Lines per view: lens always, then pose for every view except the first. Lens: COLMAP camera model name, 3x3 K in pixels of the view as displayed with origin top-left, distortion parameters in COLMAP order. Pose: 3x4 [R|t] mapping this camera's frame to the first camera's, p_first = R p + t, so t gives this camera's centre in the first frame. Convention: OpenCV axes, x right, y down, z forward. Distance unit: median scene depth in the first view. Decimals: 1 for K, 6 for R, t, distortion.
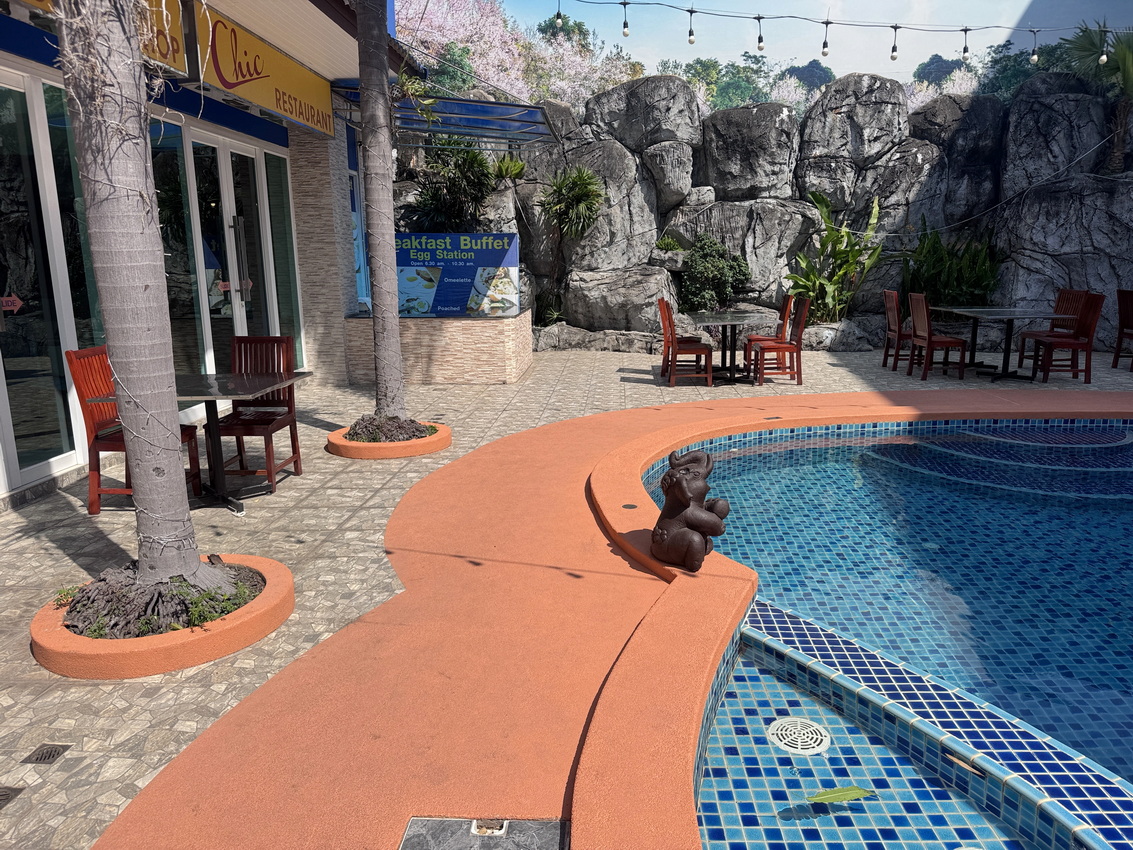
lens RADIAL K [[790.4, 0, 566.5], [0, 790.4, 425.0], [0, 0, 1]] dist [0.148119, -0.328993]
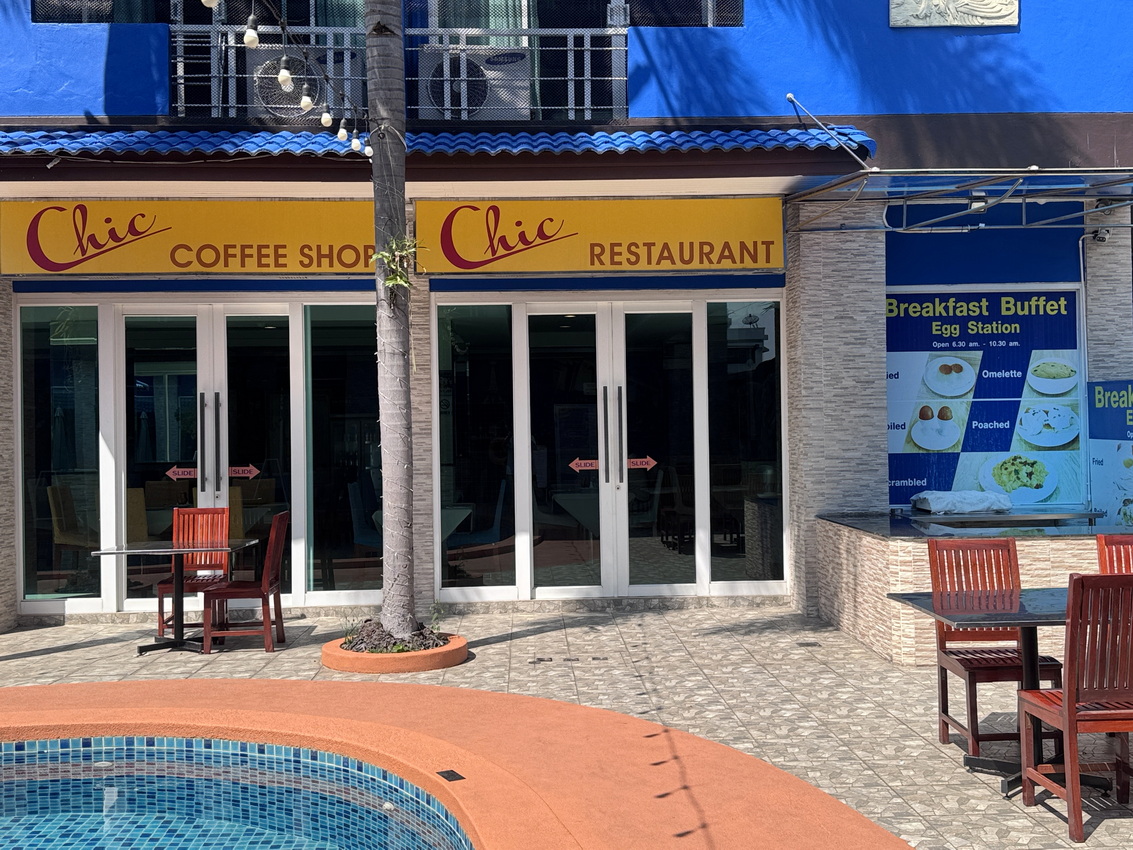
lens RADIAL K [[1183.4, 0, 568.1], [0, 1183.4, 418.4], [0, 0, 1]] dist [0.189353, -0.428048]
pose [[0.102610, 0.001182, -0.994721, 0.571221], [-0.185704, 0.982441, -0.017989, -0.128287], [0.977233, 0.186570, 0.101028, 0.548748]]
